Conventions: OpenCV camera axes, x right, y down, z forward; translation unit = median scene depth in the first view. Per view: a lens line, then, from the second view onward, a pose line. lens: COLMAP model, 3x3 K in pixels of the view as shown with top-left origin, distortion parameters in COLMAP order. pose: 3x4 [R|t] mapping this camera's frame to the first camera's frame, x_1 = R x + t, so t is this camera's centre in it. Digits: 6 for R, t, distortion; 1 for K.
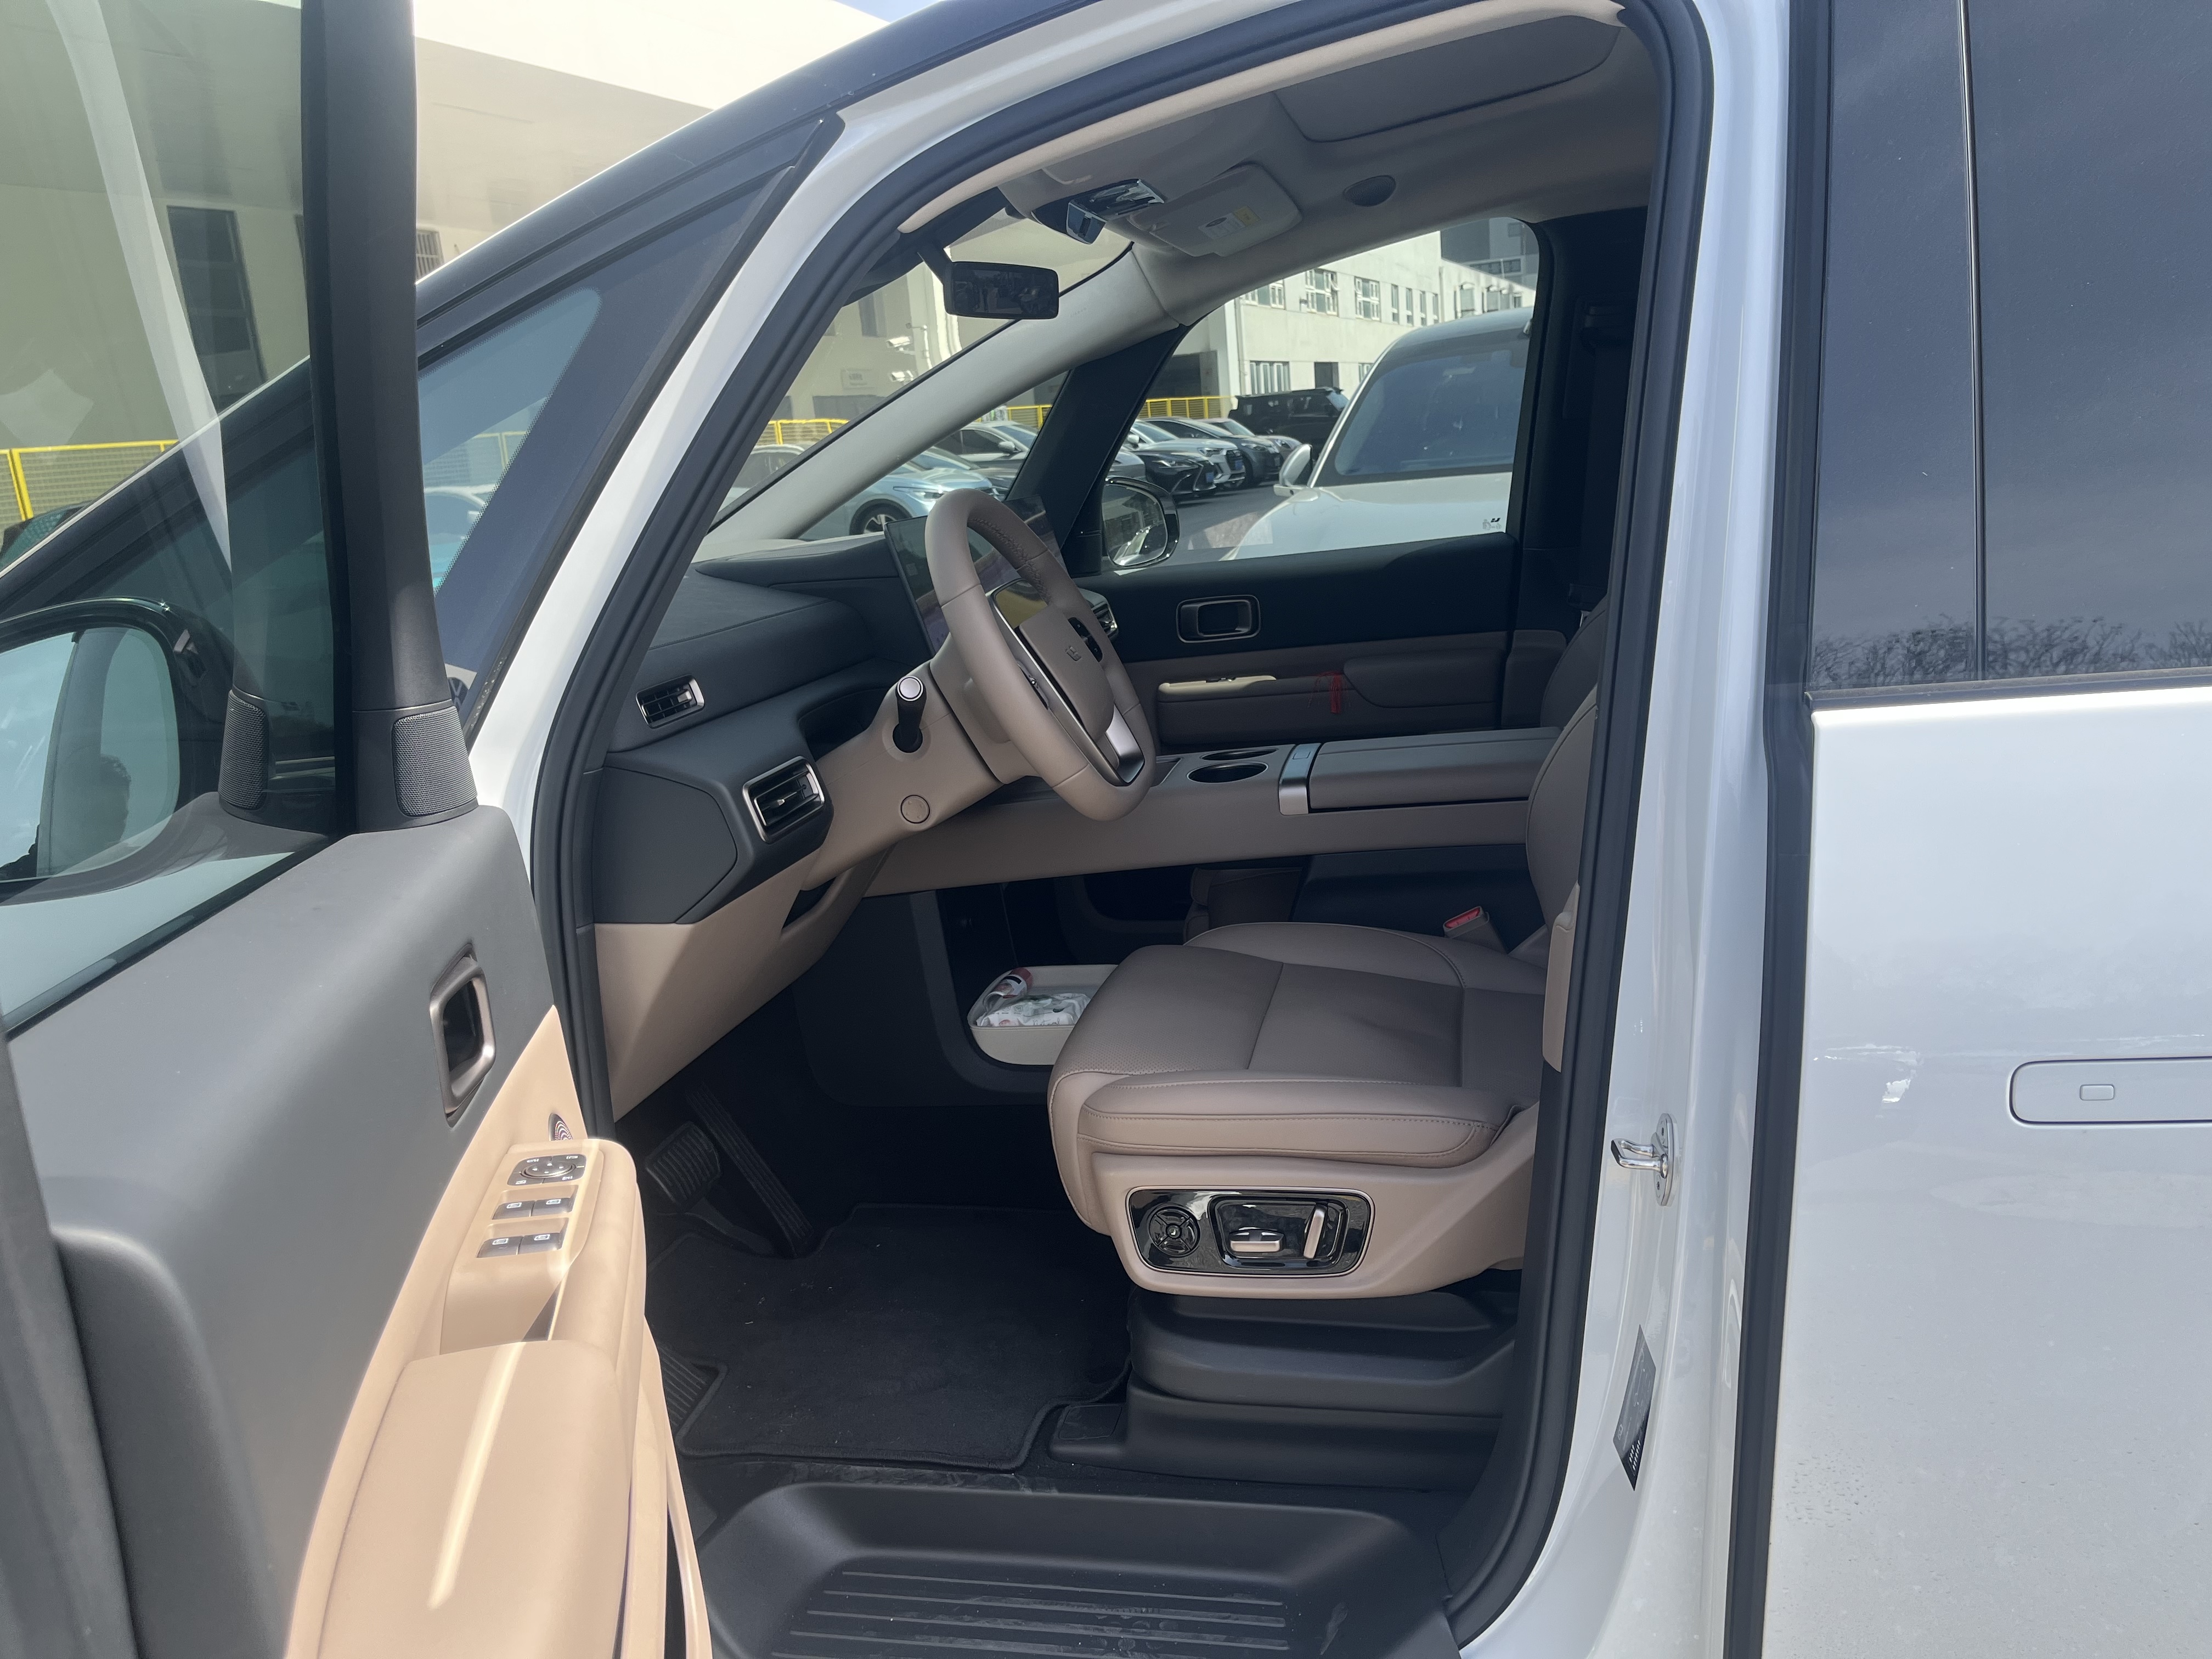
lens RADIAL K [[1680.9, 0, 1090.5], [0, 1680.9, 825.6], [0, 0, 1]] dist [0.071980, -0.084613]
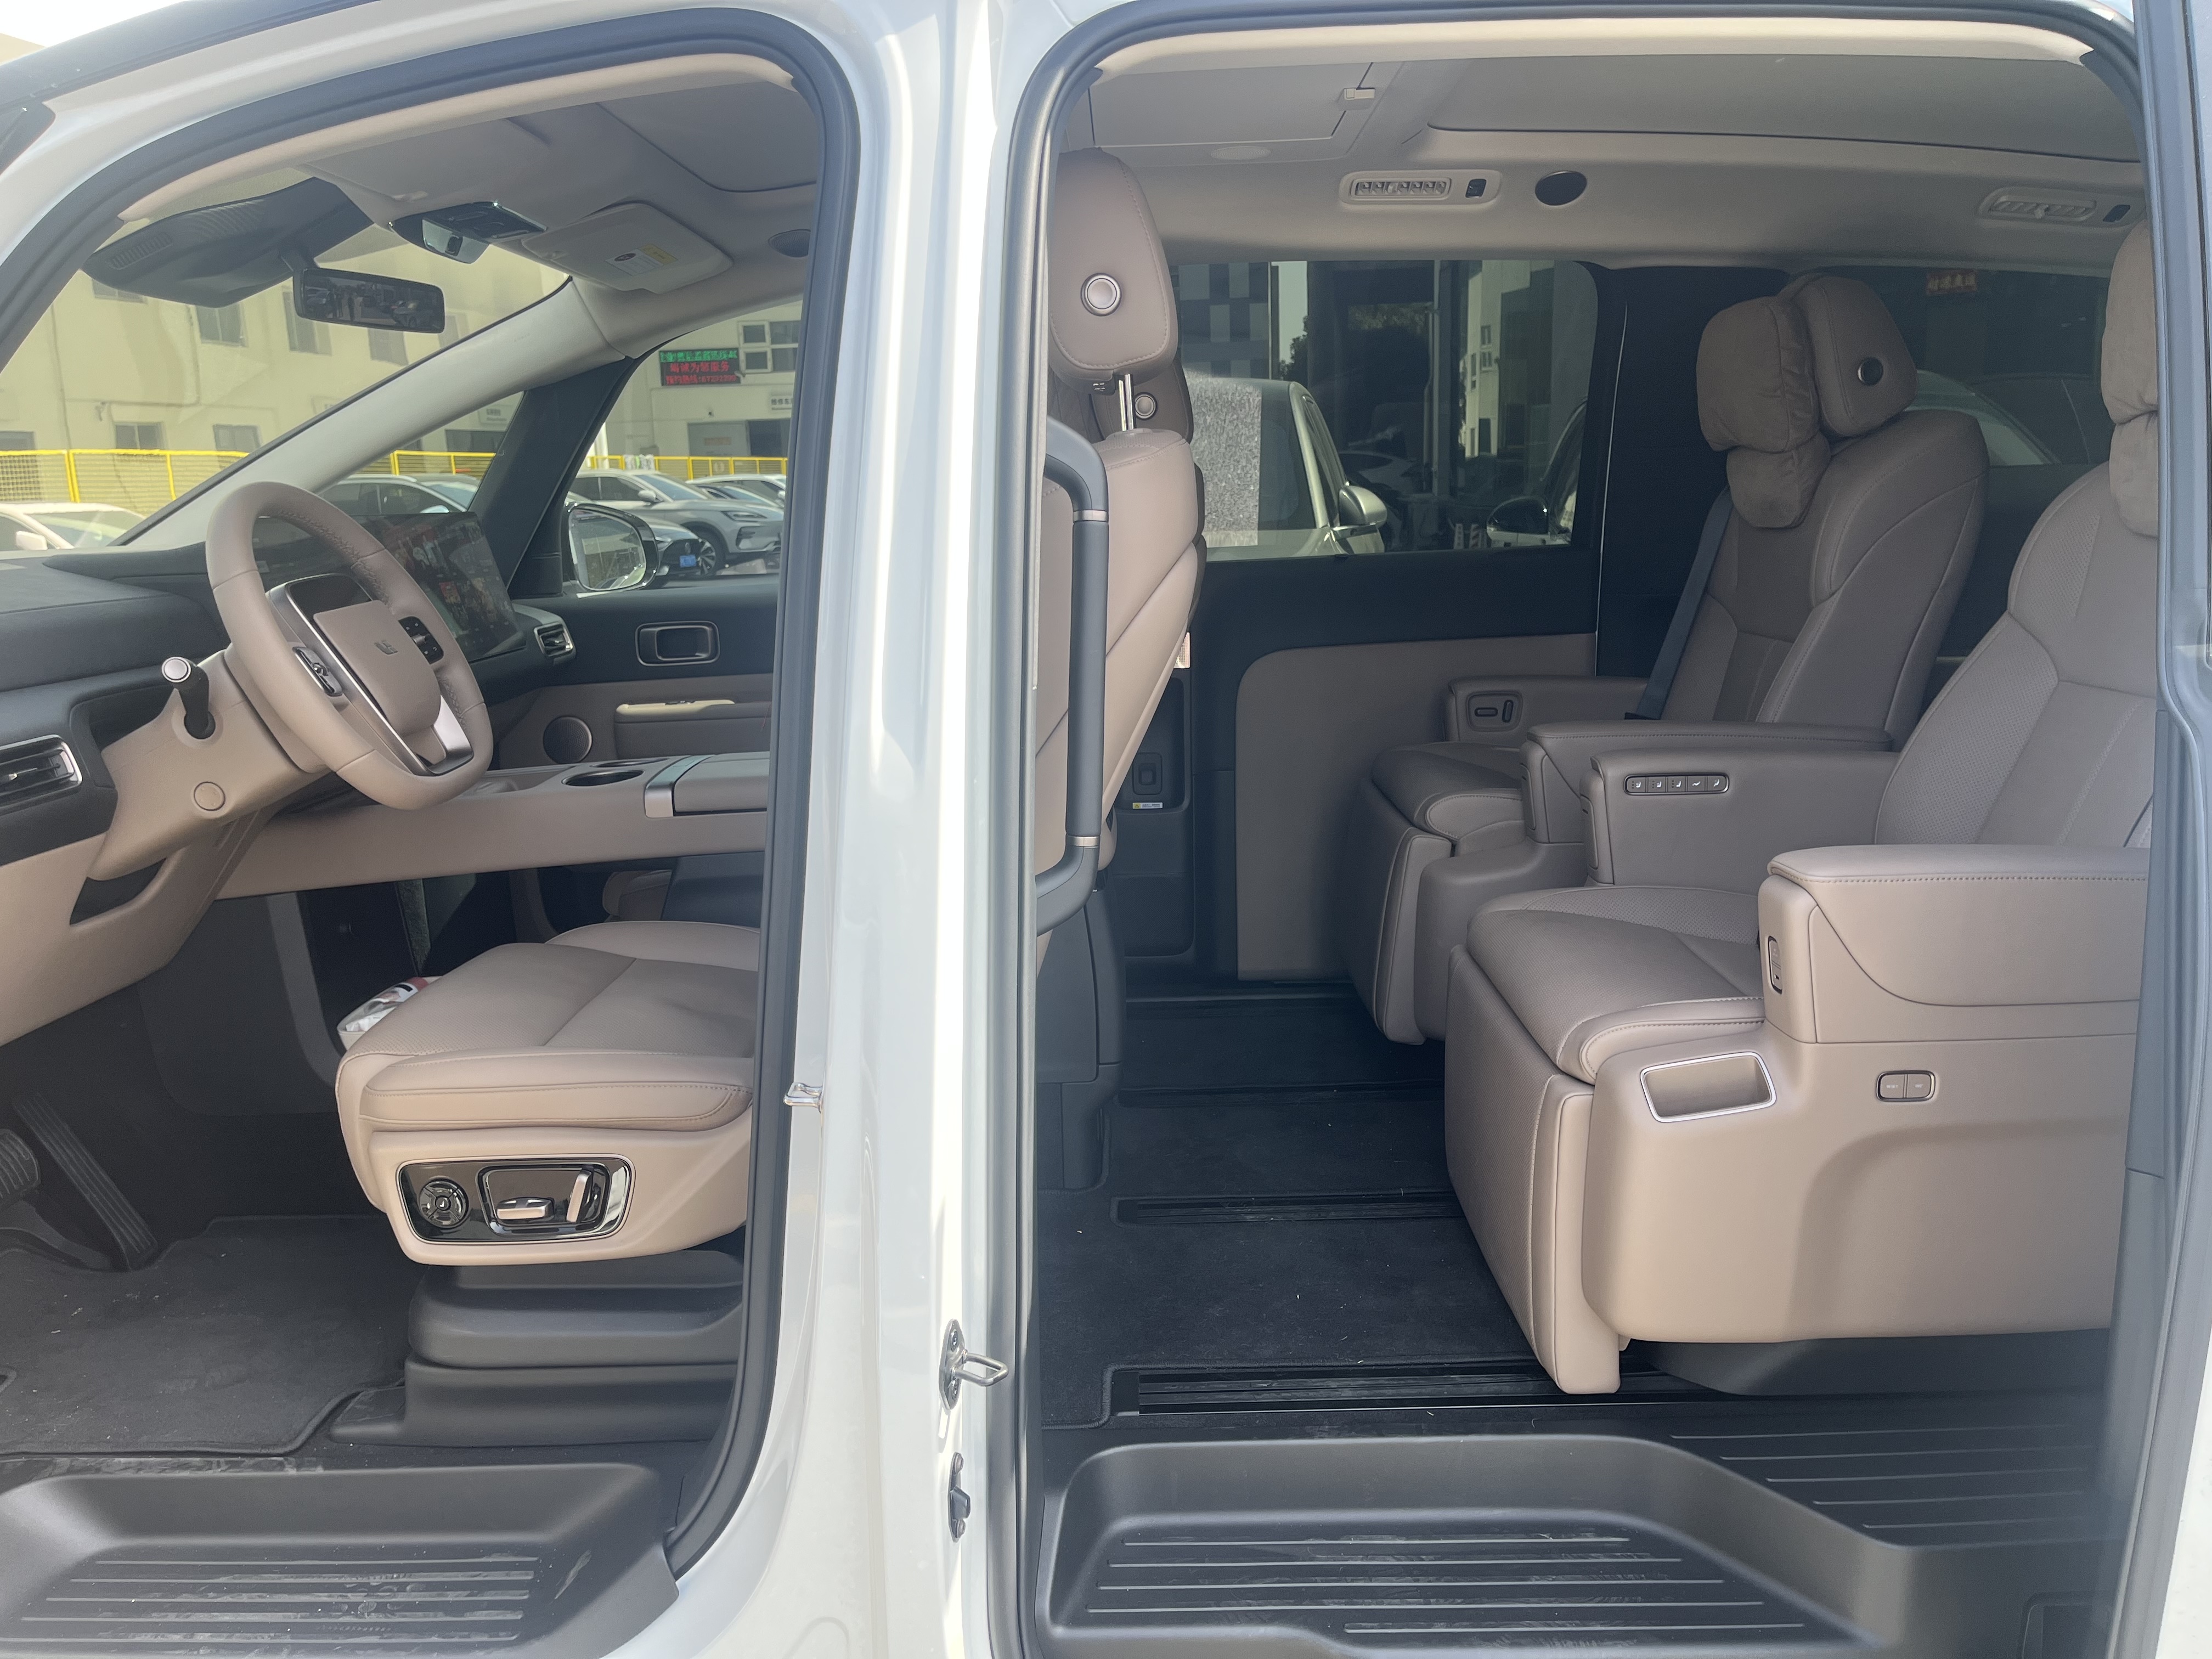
lens RADIAL K [[1674.5, 0, 1120.3], [0, 1674.5, 827.4], [0, 0, 1]] dist [0.110266, -0.152487]
pose [[0.980872, 0.011367, 0.194321, 0.236244], [-0.003798, 0.999221, -0.039278, 0.047611], [-0.194616, 0.037789, 0.980151, -0.099272]]
